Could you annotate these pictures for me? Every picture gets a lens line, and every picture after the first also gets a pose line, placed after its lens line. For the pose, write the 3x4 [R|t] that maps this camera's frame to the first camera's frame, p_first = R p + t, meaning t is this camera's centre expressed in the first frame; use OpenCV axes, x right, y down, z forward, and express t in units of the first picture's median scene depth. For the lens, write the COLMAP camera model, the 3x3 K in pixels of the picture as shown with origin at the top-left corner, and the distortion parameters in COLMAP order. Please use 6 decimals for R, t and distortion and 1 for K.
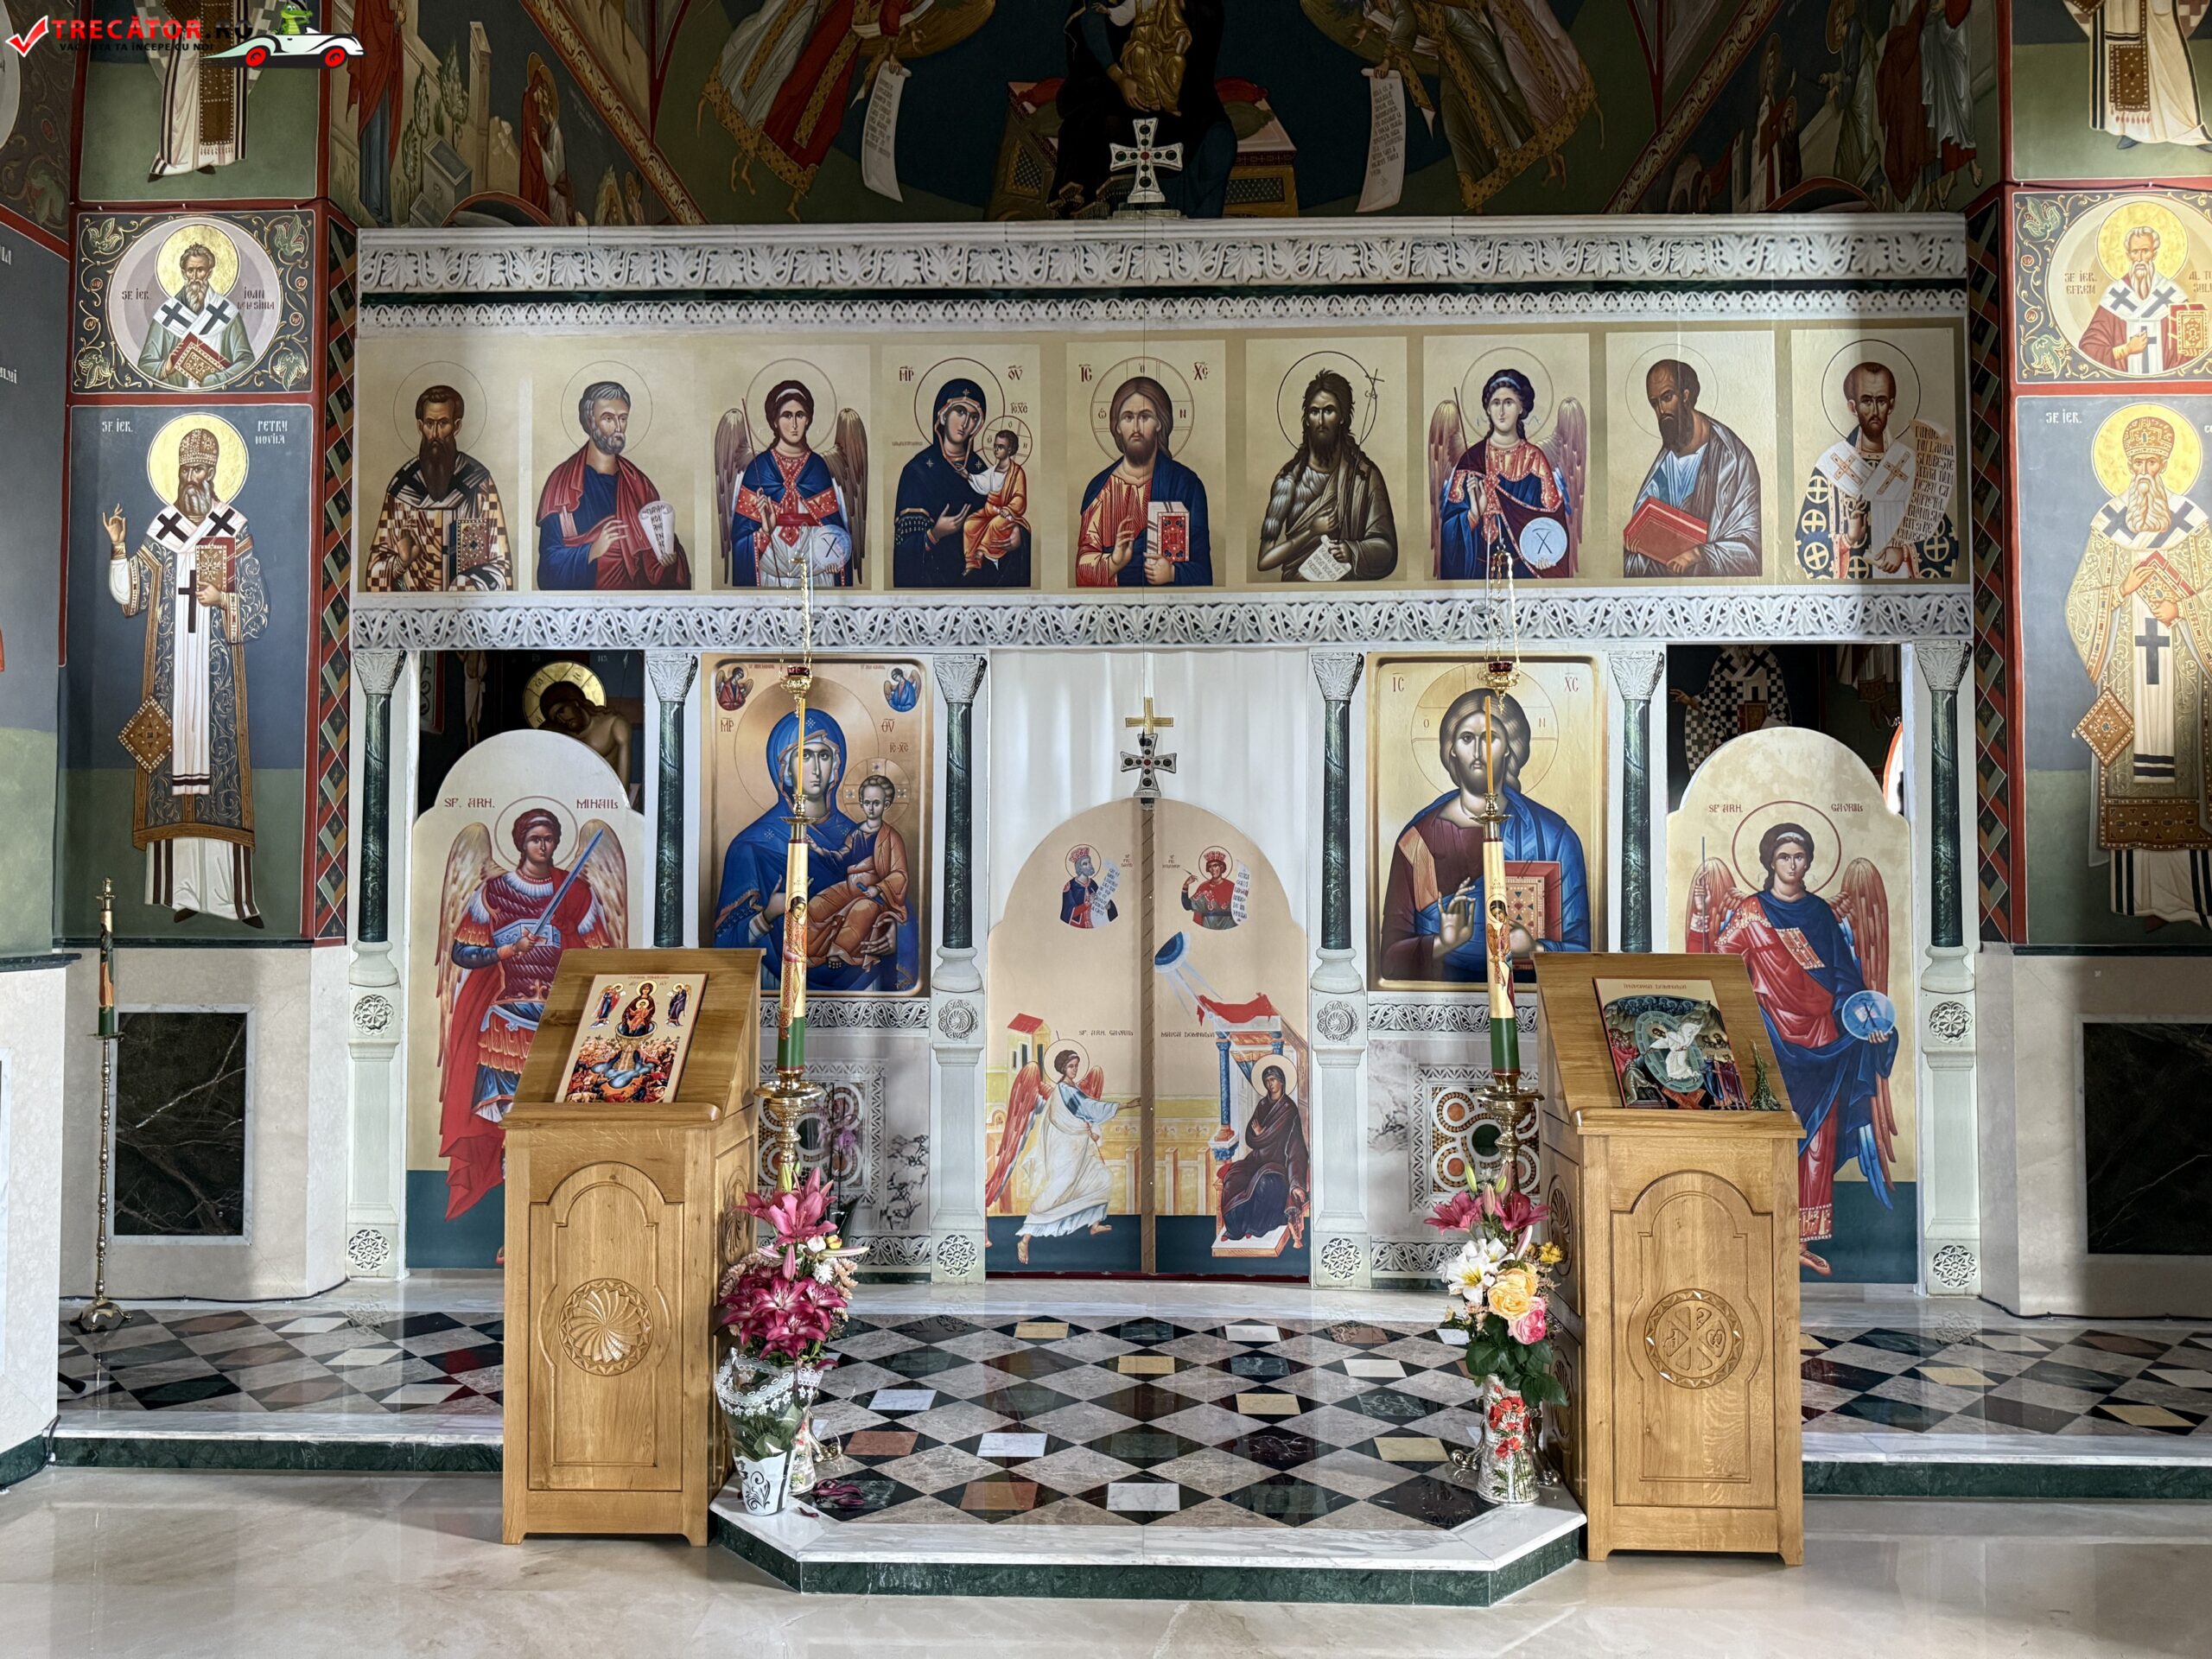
lens RADIAL K [[1567.7, 0, 1106.7], [0, 1567.7, 837.0], [0, 0, 1]] dist [0.011791, -0.004130]
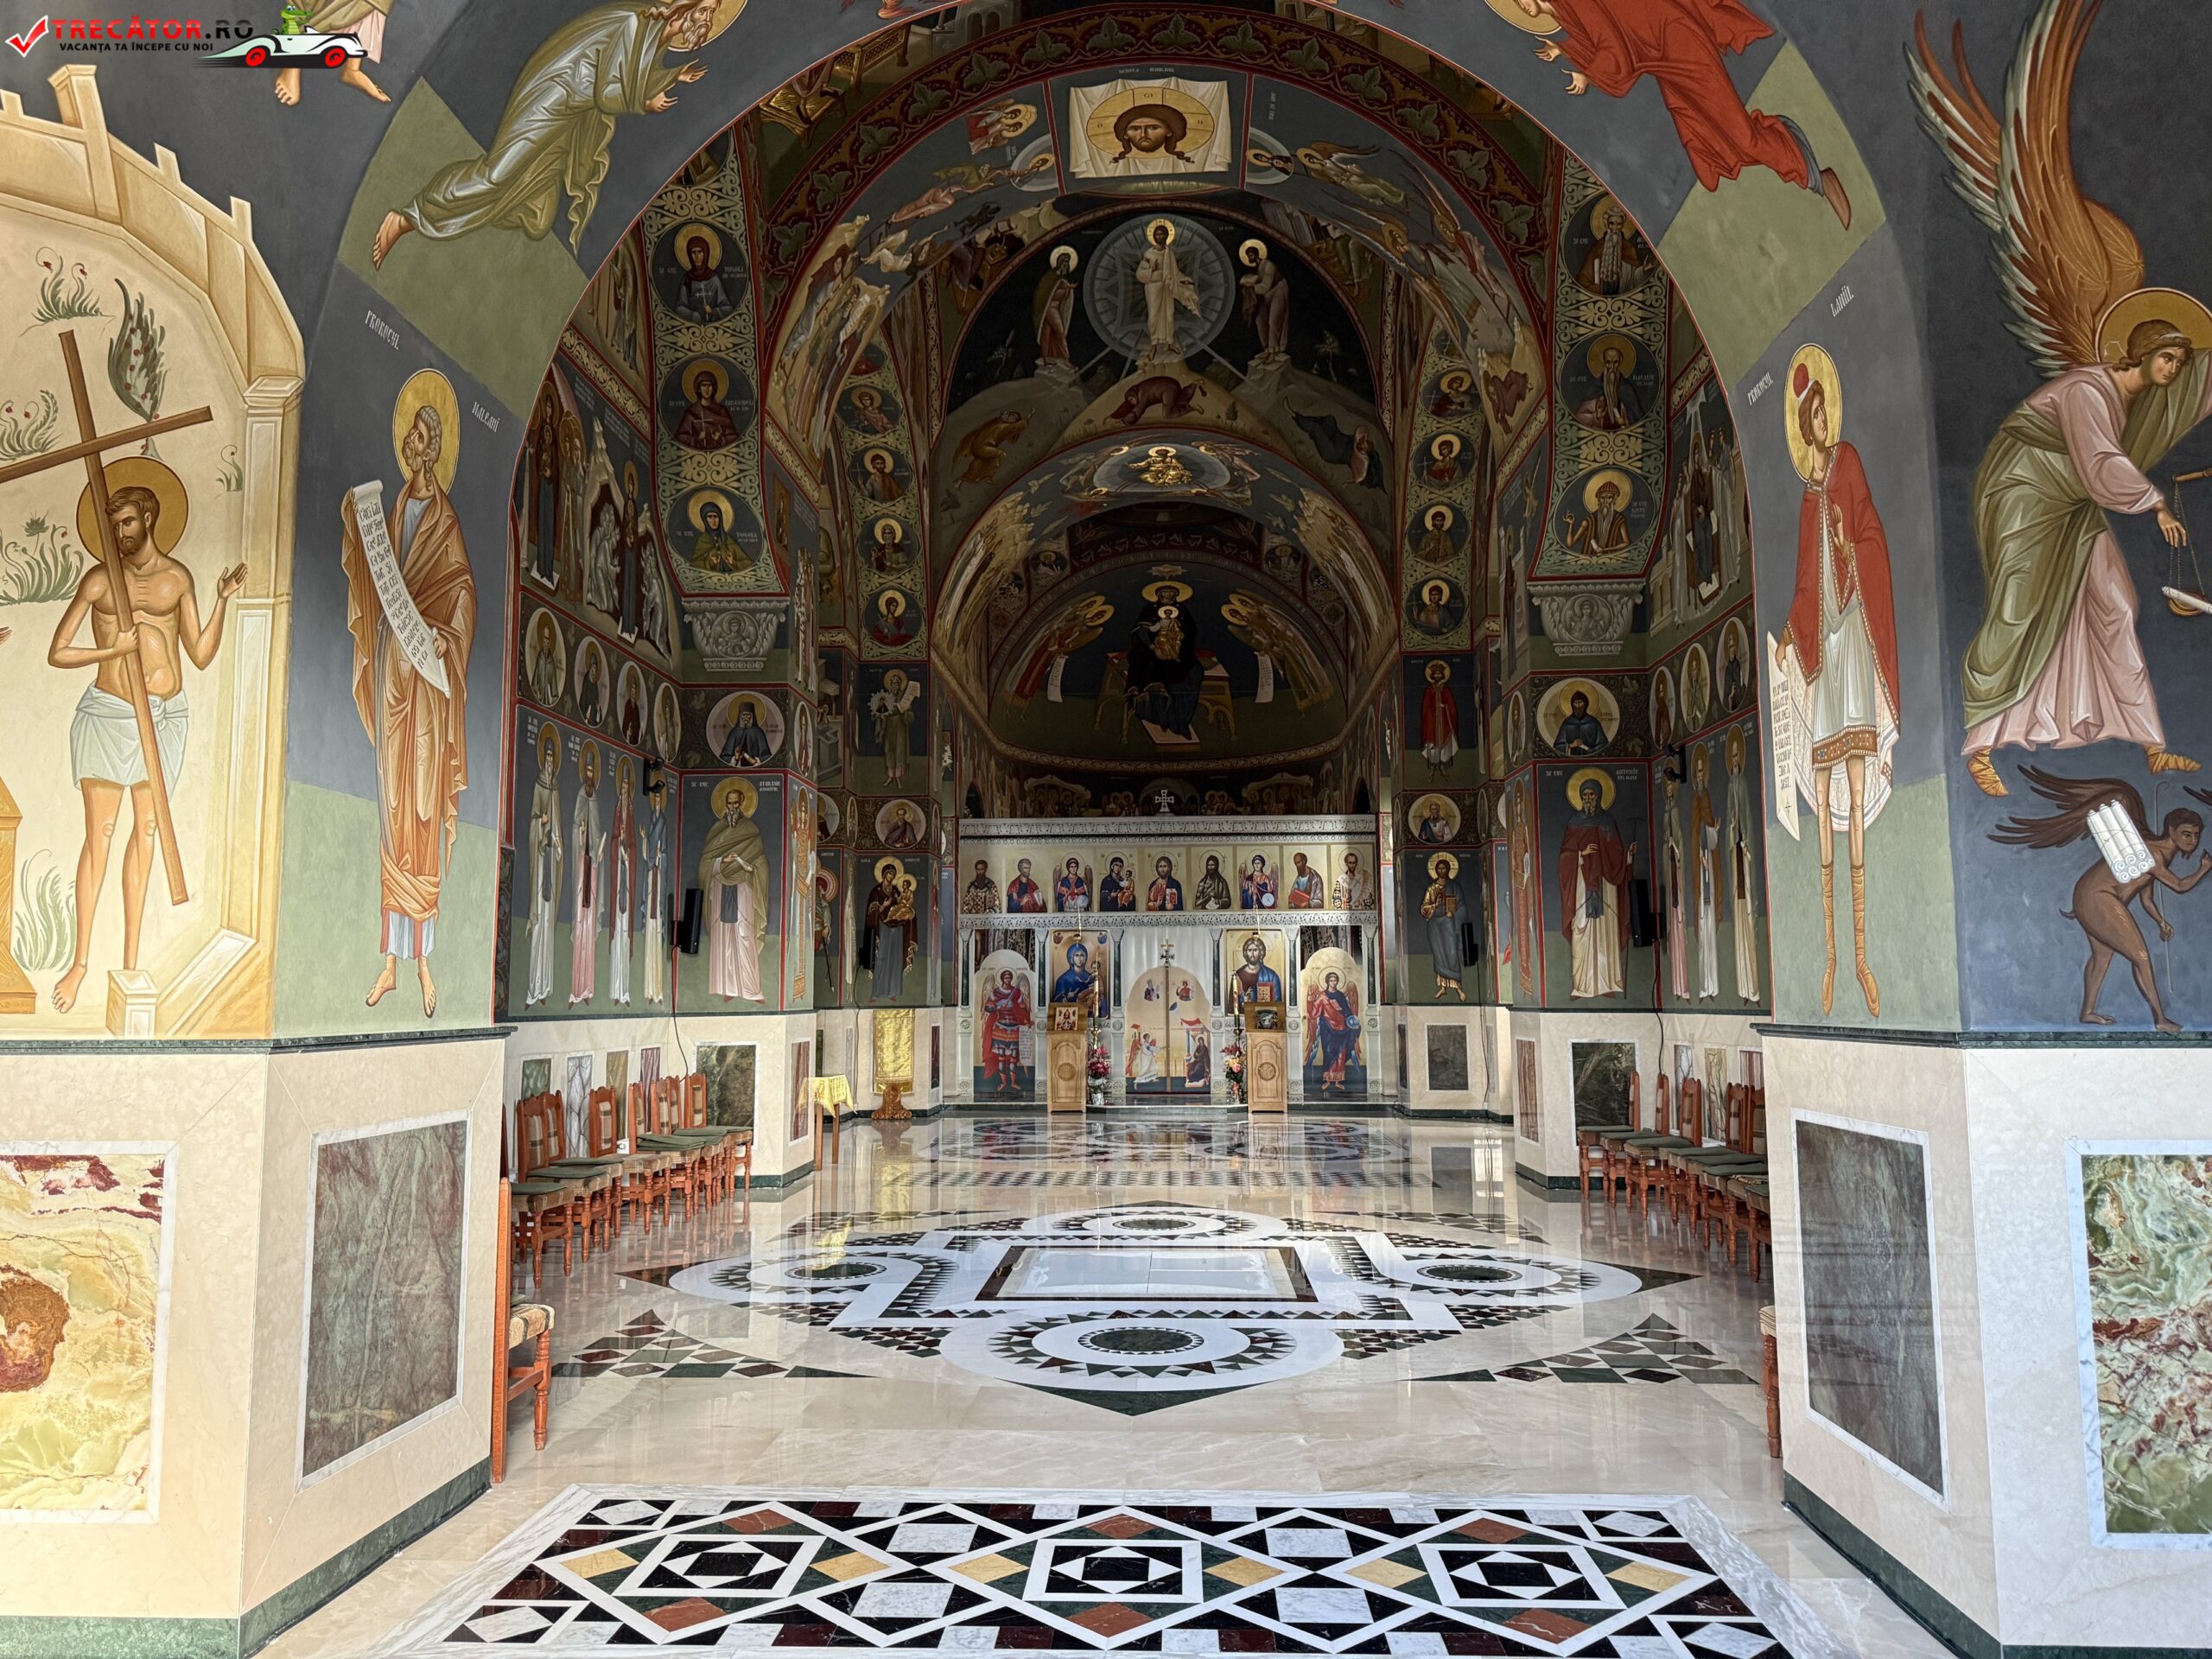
lens RADIAL K [[1567.7, 0, 1094.0], [0, 1567.7, 813.4], [0, 0, 1]] dist [0.011791, -0.004130]
pose [[0.999614, -0.009872, -0.025958, -0.048735], [0.007590, 0.996215, -0.086587, -0.067088], [0.026714, 0.086357, 0.995906, -2.838171]]
